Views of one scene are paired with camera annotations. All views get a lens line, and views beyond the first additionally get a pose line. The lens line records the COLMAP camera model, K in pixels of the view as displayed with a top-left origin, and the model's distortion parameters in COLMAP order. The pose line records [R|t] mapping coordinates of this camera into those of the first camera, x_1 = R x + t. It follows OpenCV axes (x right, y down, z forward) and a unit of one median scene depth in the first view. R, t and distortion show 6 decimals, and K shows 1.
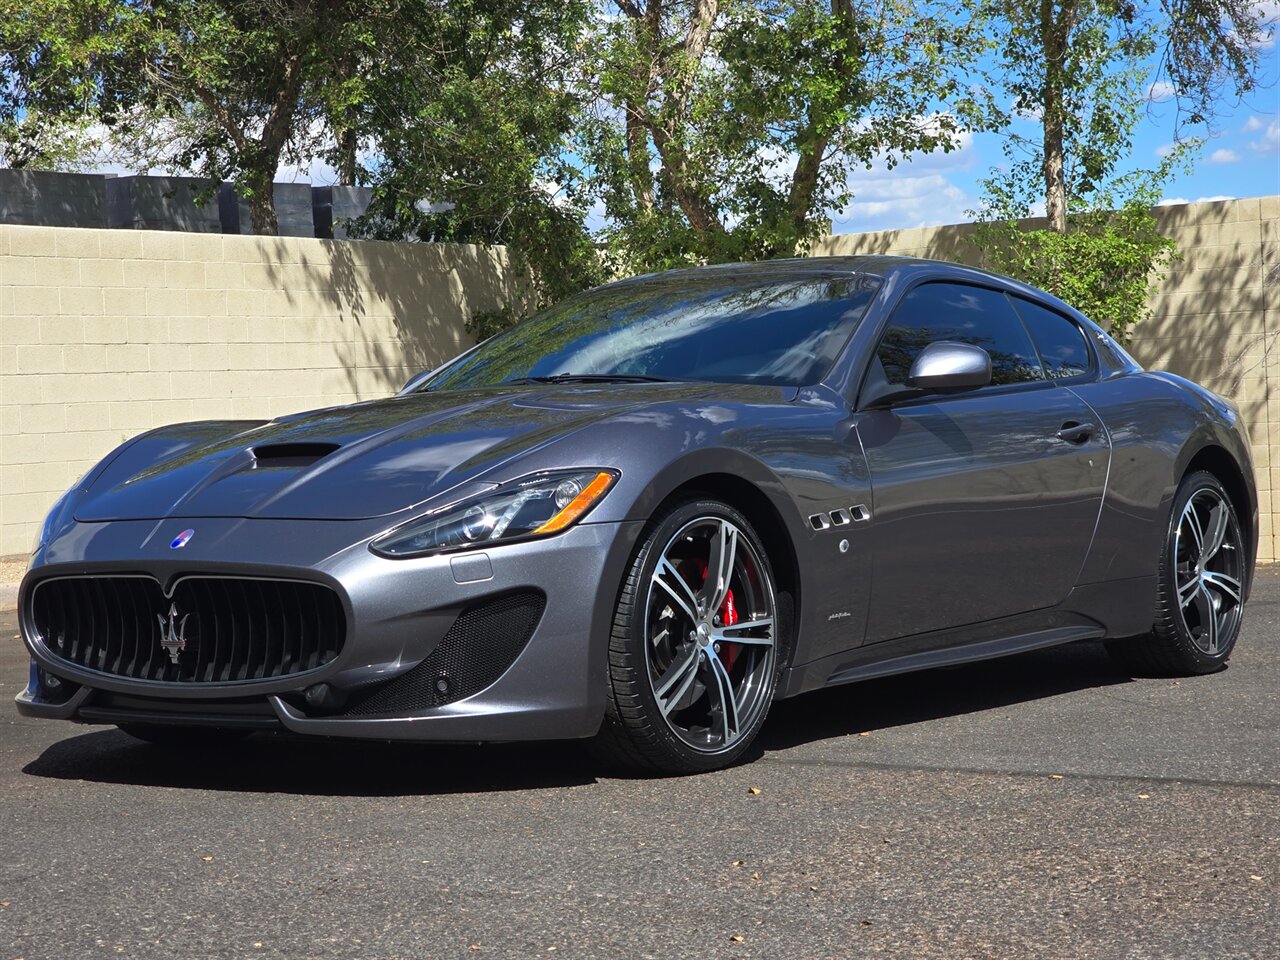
lens RADIAL K [[2866.6, 0, 626.1], [0, 2866.6, 479.4], [0, 0, 1]] dist [-0.048268, 1.146327]
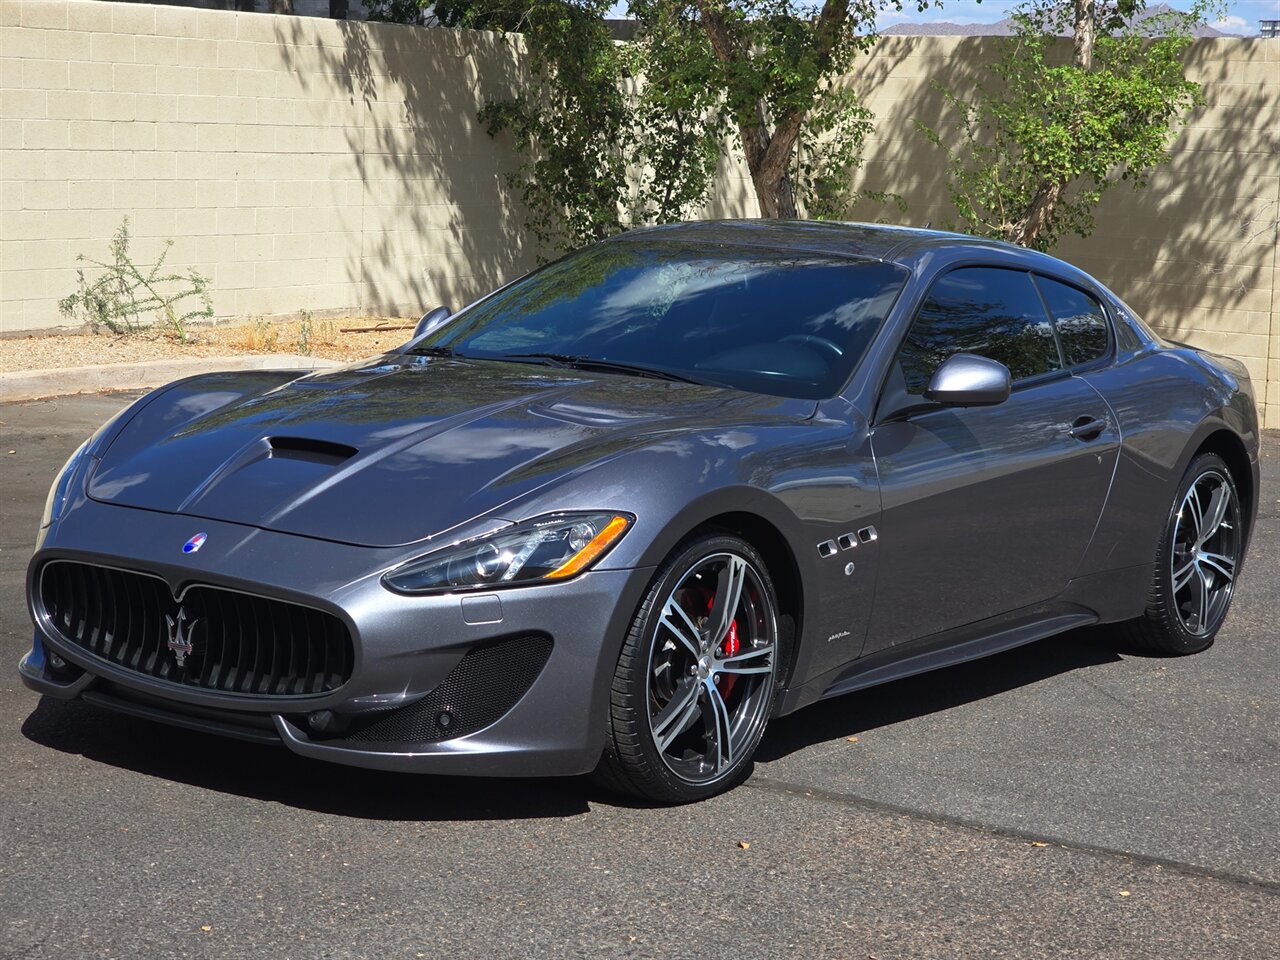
lens RADIAL K [[2862.5, 0, 640.0], [0, 2862.5, 480.0], [0, 0, 1]] dist [0.034760, 0.514323]
pose [[0.997059, 0.074831, 0.016571, -0.016486], [-0.076308, 0.989427, 0.123330, -0.126857], [-0.007167, -0.124232, 0.992227, 0.004975]]
